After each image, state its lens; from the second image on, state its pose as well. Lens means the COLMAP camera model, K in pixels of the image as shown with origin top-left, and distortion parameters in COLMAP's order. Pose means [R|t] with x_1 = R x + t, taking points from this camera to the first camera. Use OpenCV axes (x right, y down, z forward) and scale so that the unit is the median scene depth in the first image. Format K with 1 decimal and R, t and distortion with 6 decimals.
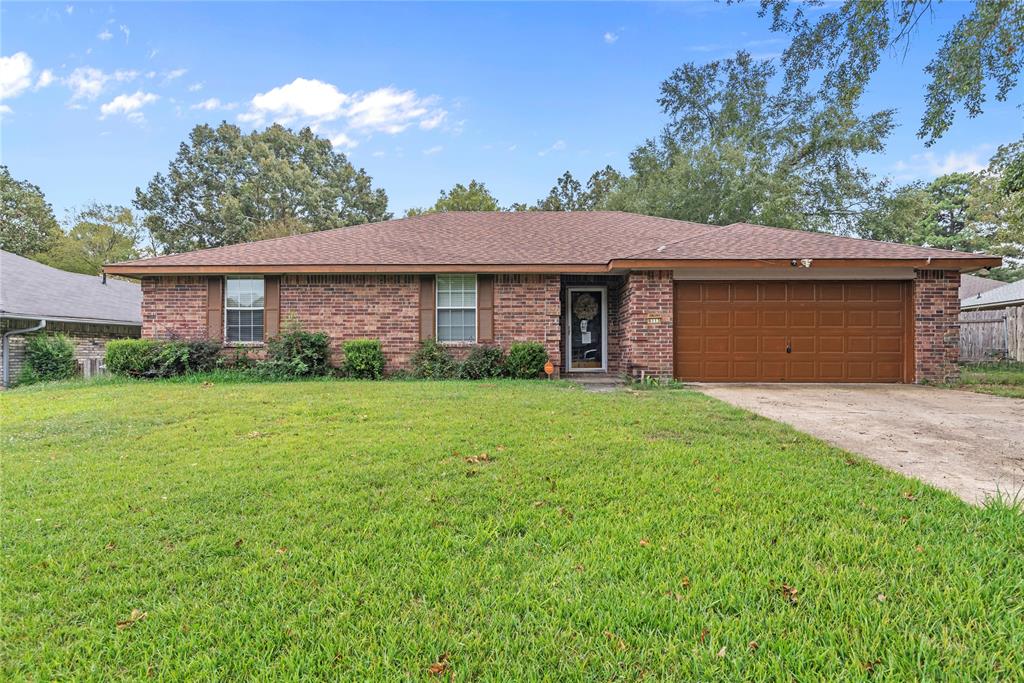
lens RADIAL K [[606.1, 0, 511.1], [0, 606.1, 336.1], [0, 0, 1]] dist [0.006460, 0.002546]
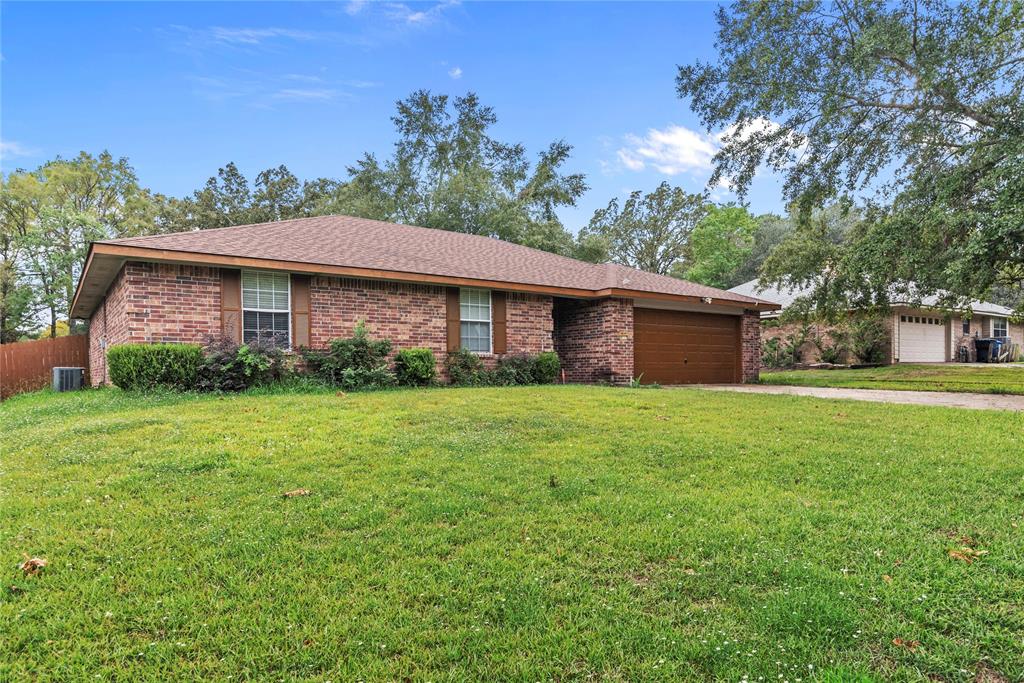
lens RADIAL K [[644.4, 0, 521.5], [0, 644.4, 369.4], [0, 0, 1]] dist [0.006757, 0.001830]
pose [[0.787473, -0.002872, 0.616343, -0.729315], [-0.009856, 0.999803, 0.017250, 0.019116], [-0.616271, -0.019659, 0.787289, 0.056500]]
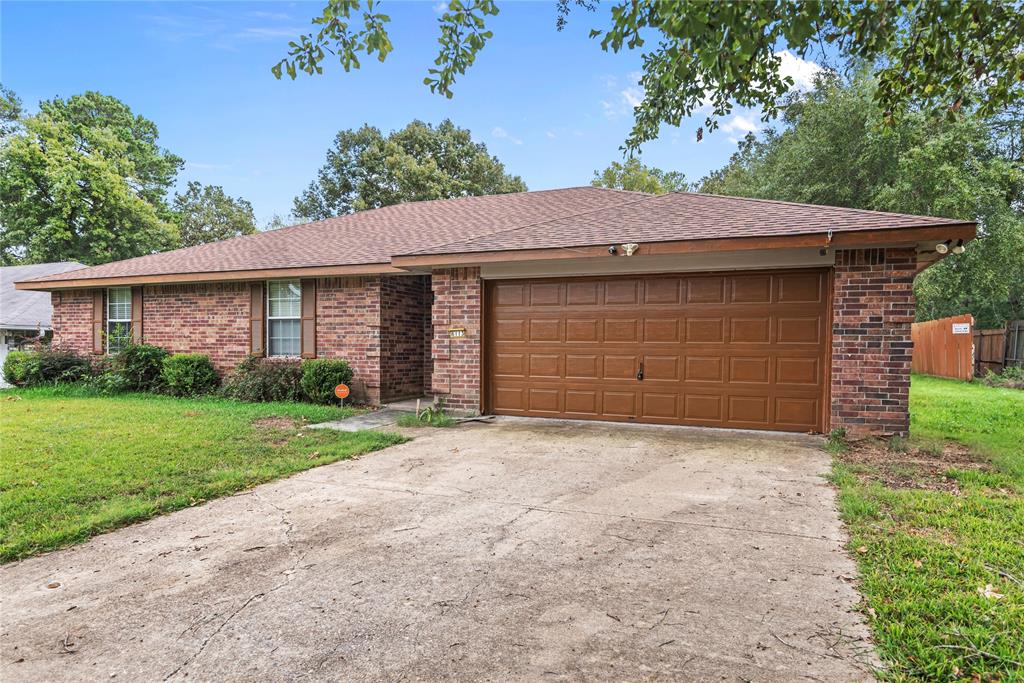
lens RADIAL K [[644.4, 0, 508.9], [0, 644.4, 346.8], [0, 0, 1]] dist [0.006757, 0.001830]
pose [[0.925810, 0.006867, -0.377926, 0.569398], [0.004249, 0.999583, 0.028571, -0.030144], [0.377964, -0.028057, 0.925395, 0.256380]]
